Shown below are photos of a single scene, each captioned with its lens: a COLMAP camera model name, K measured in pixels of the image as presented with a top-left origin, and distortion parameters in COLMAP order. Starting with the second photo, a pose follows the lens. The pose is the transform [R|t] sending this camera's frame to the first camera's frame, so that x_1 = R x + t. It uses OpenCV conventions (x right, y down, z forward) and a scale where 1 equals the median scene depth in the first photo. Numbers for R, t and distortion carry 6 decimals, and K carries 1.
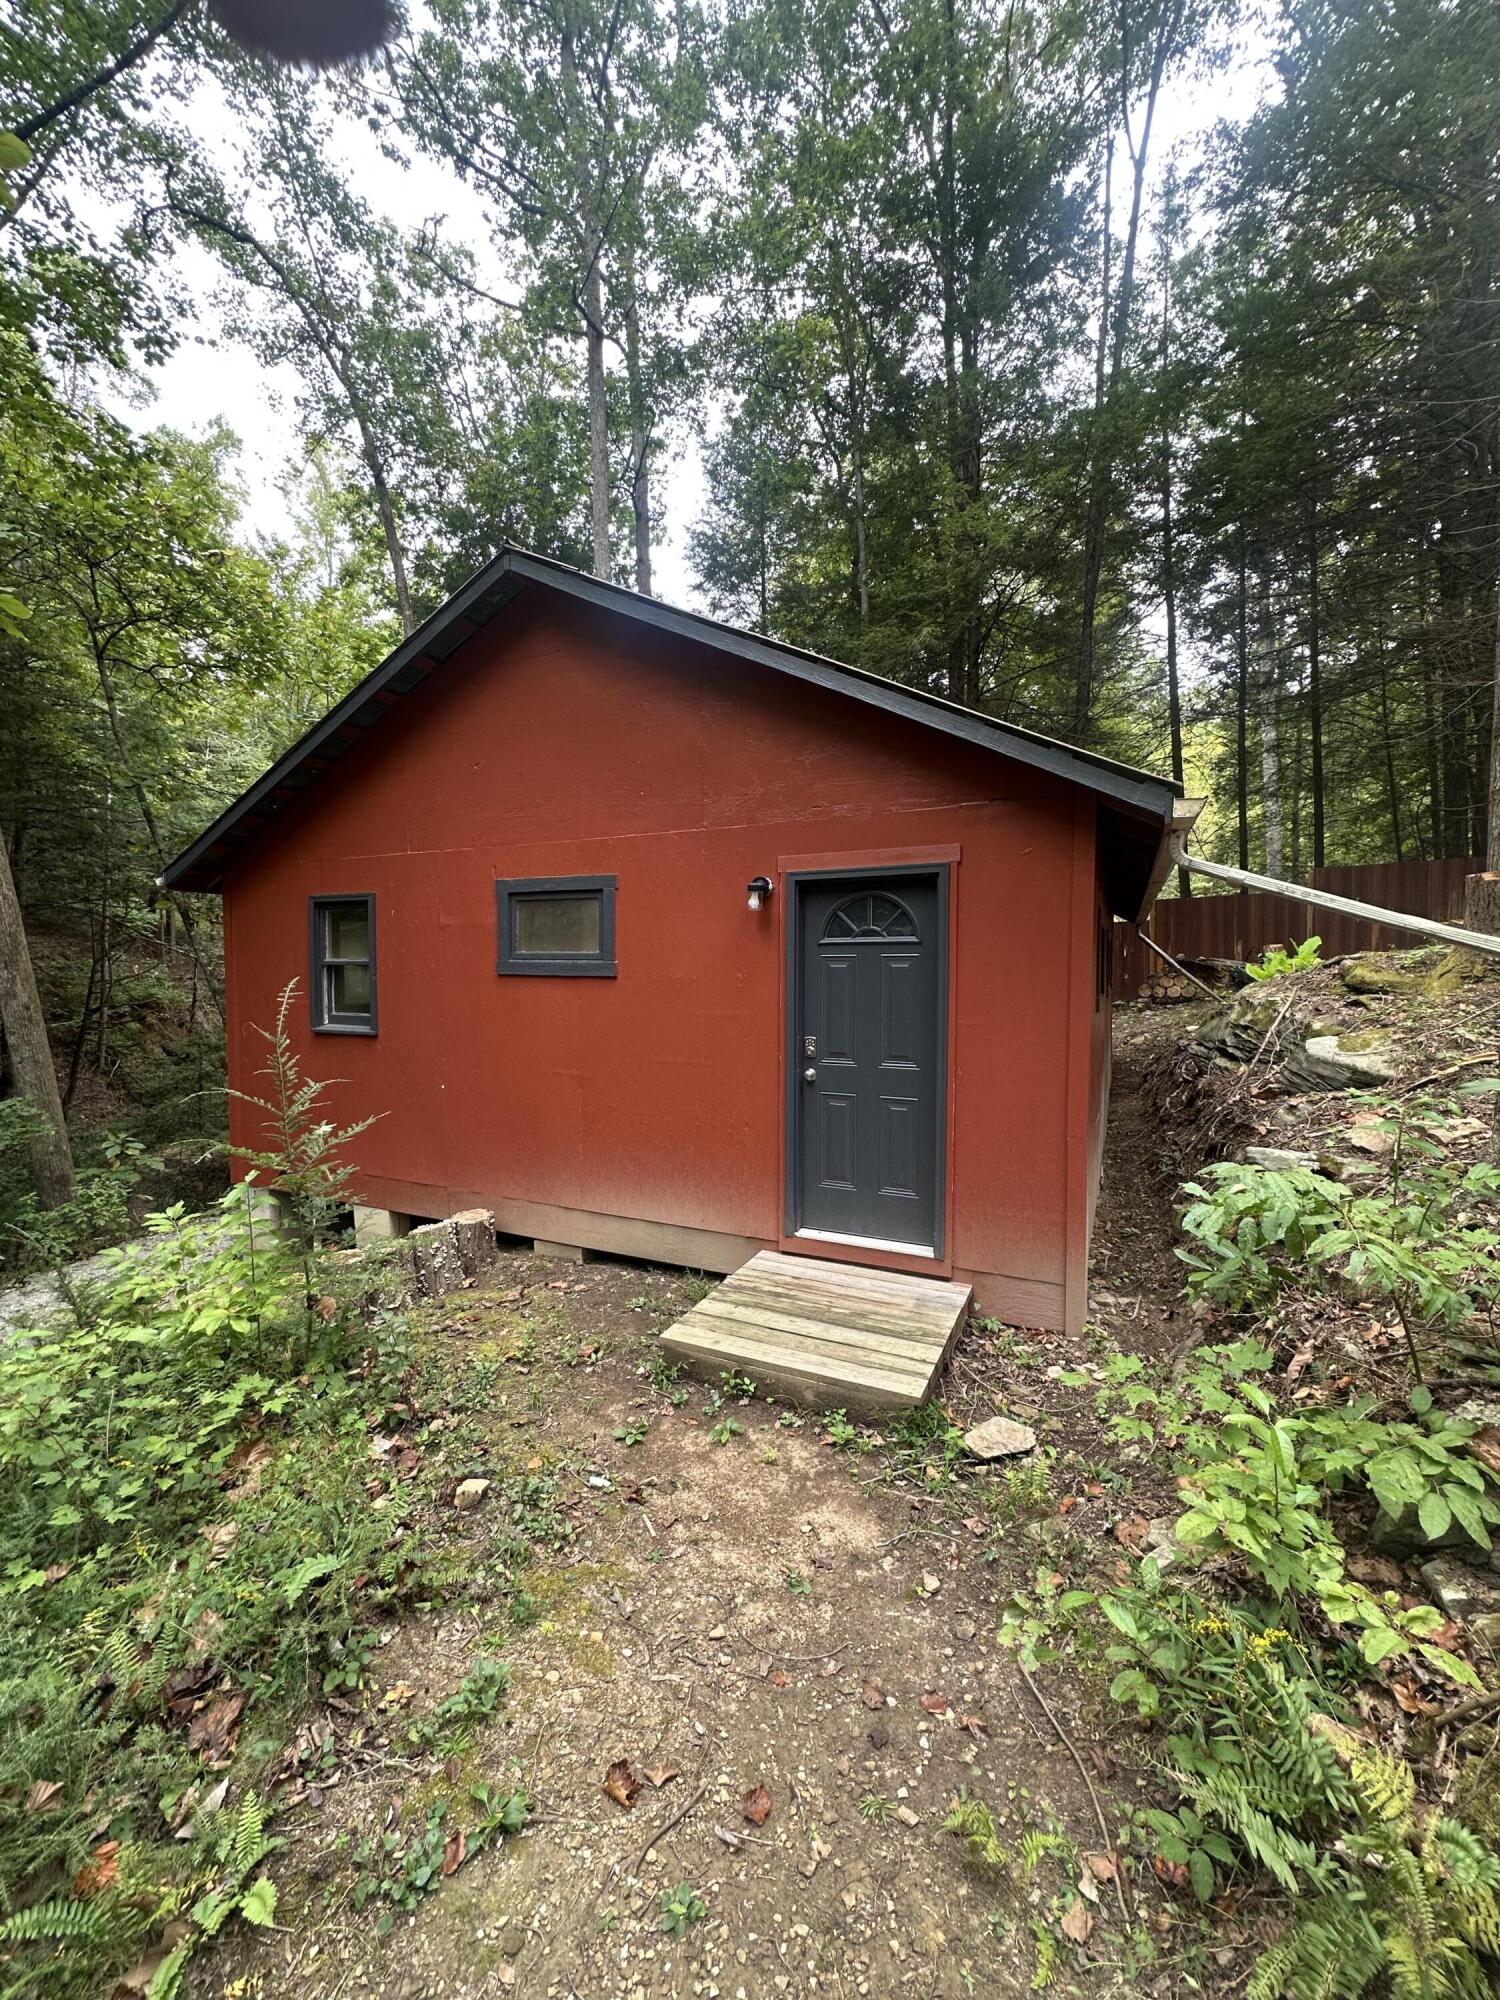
lens RADIAL K [[795.9, 0, 750.0], [0, 795.9, 1000.0], [0, 0, 1]] dist [0.000799, 0.000122]
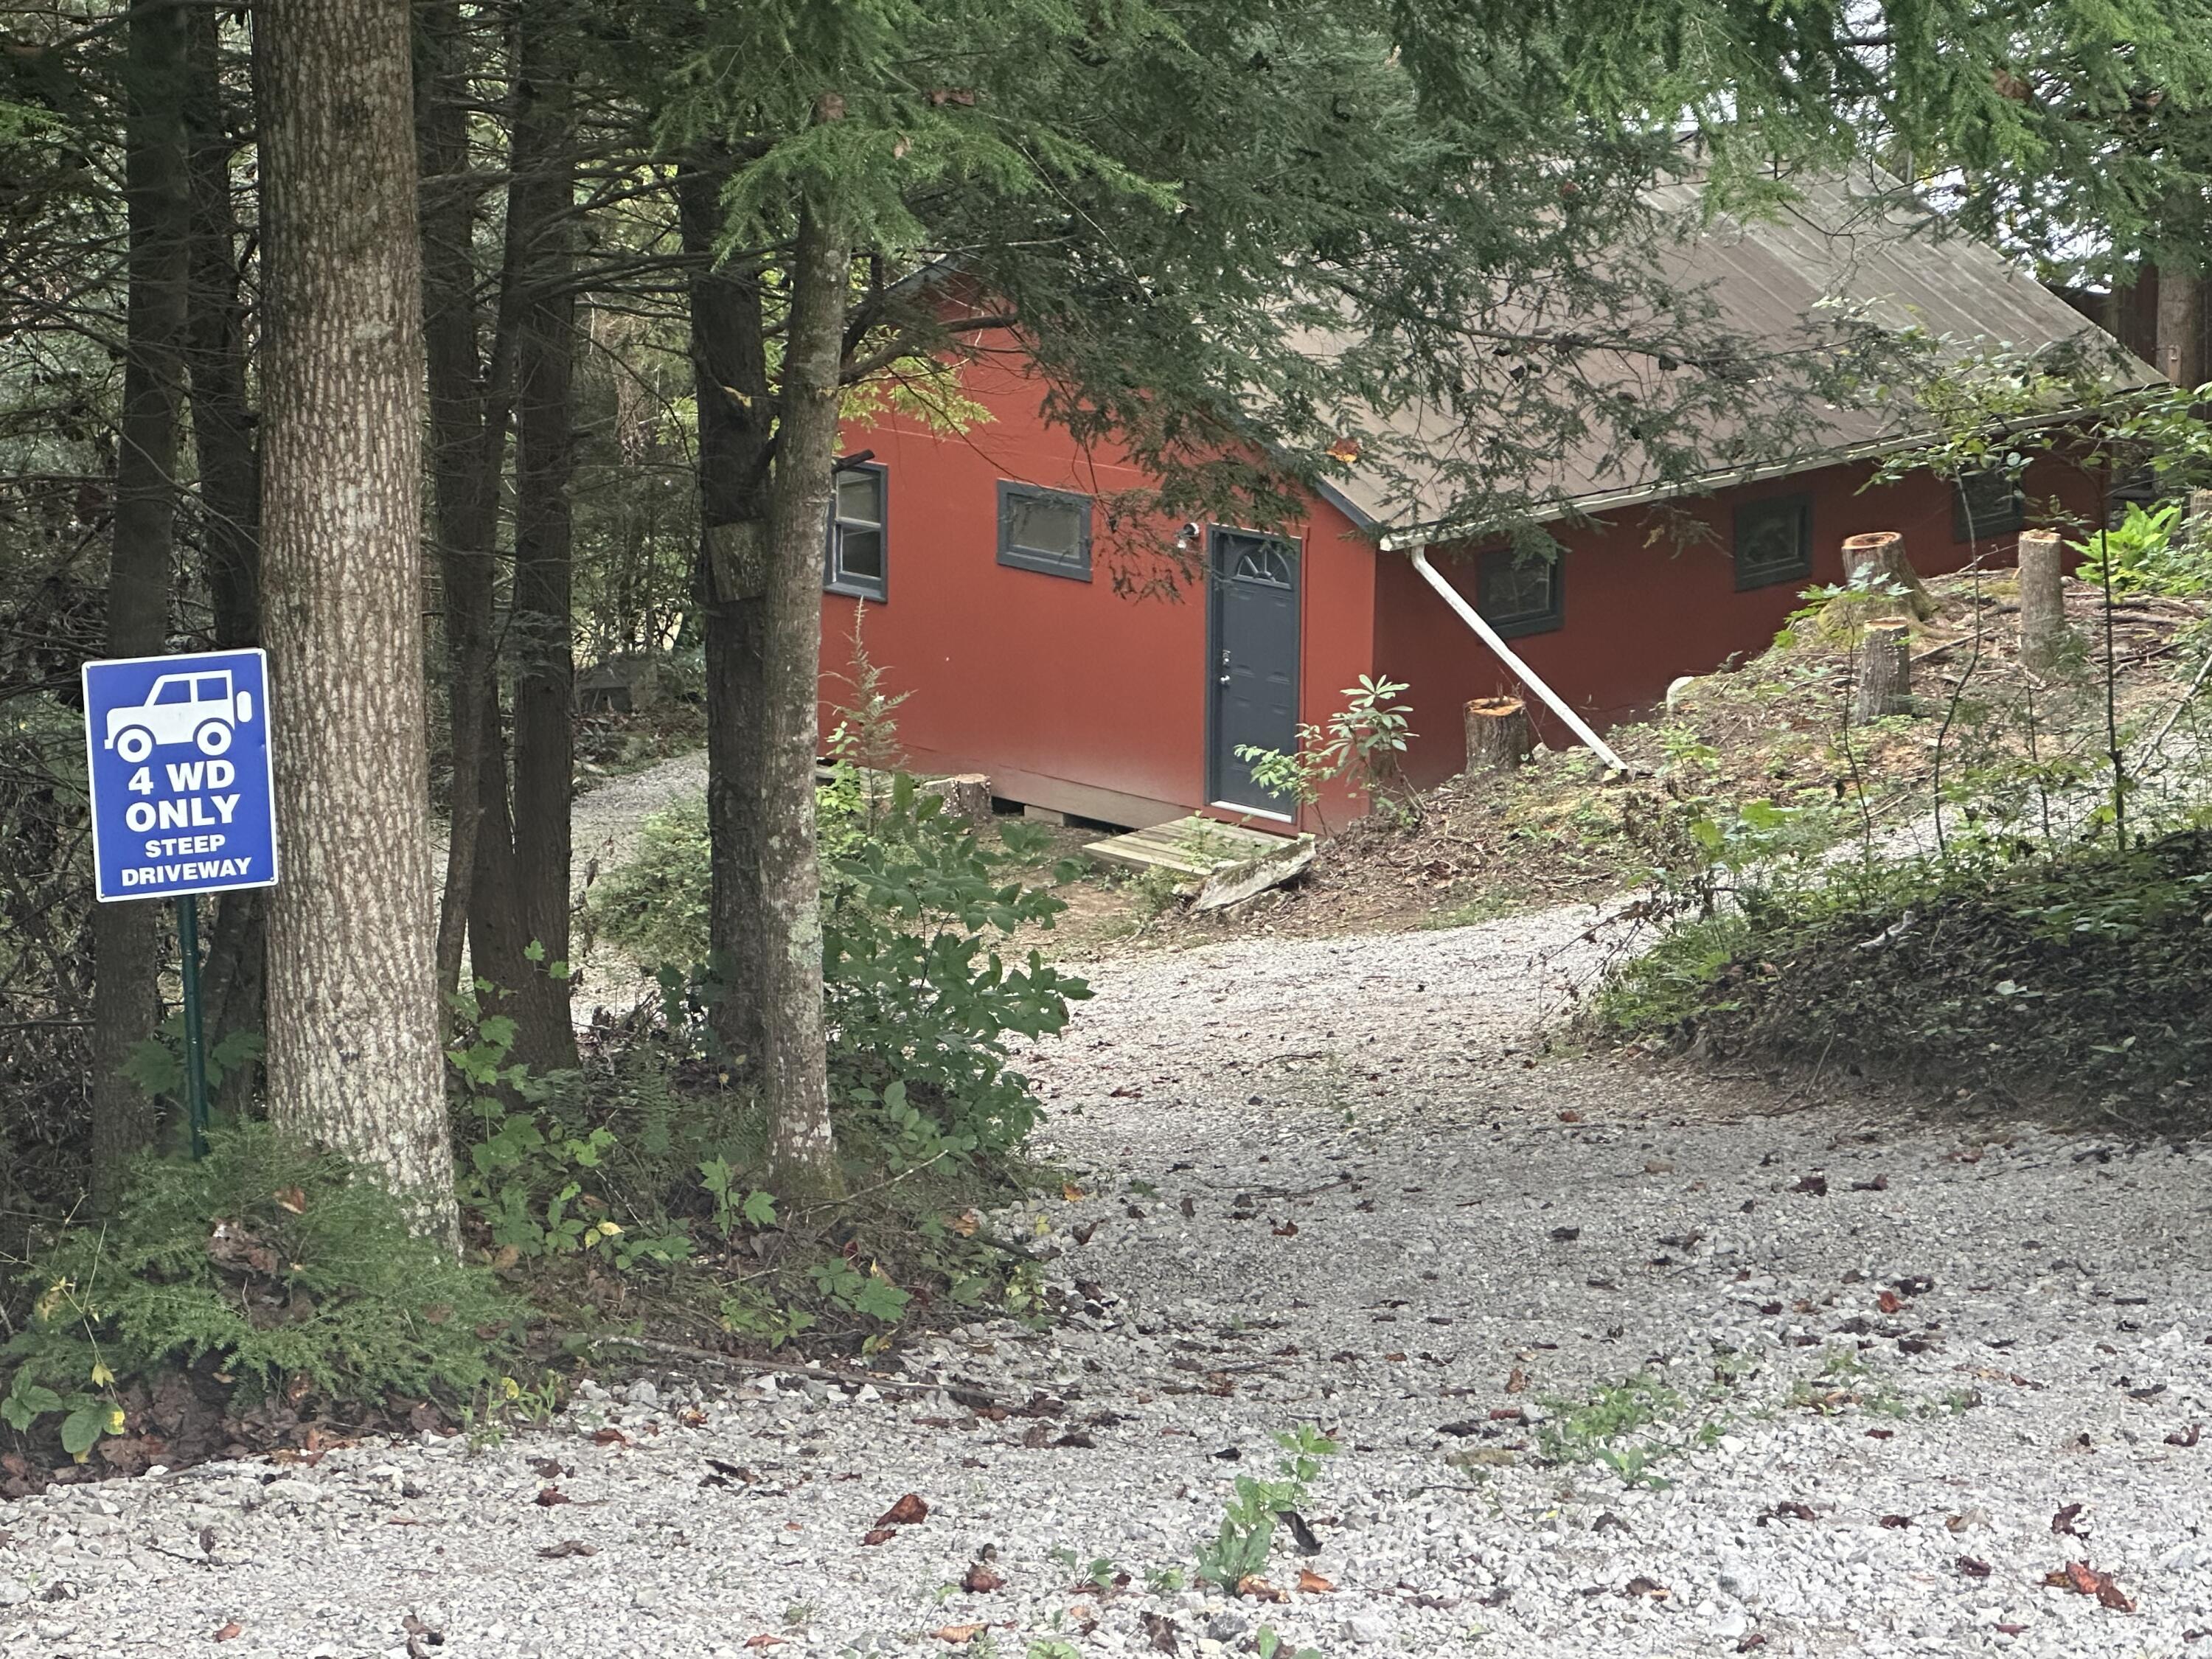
lens RADIAL K [[5784.7, 0, 1106.0], [0, 5784.7, 829.5], [0, 0, 1]] dist [-0.016129, -0.003994]
pose [[0.948117, 0.076866, -0.308489, 2.373073], [-0.018006, 0.981757, 0.189284, -1.217014], [0.317411, -0.173909, 0.932205, -6.615859]]
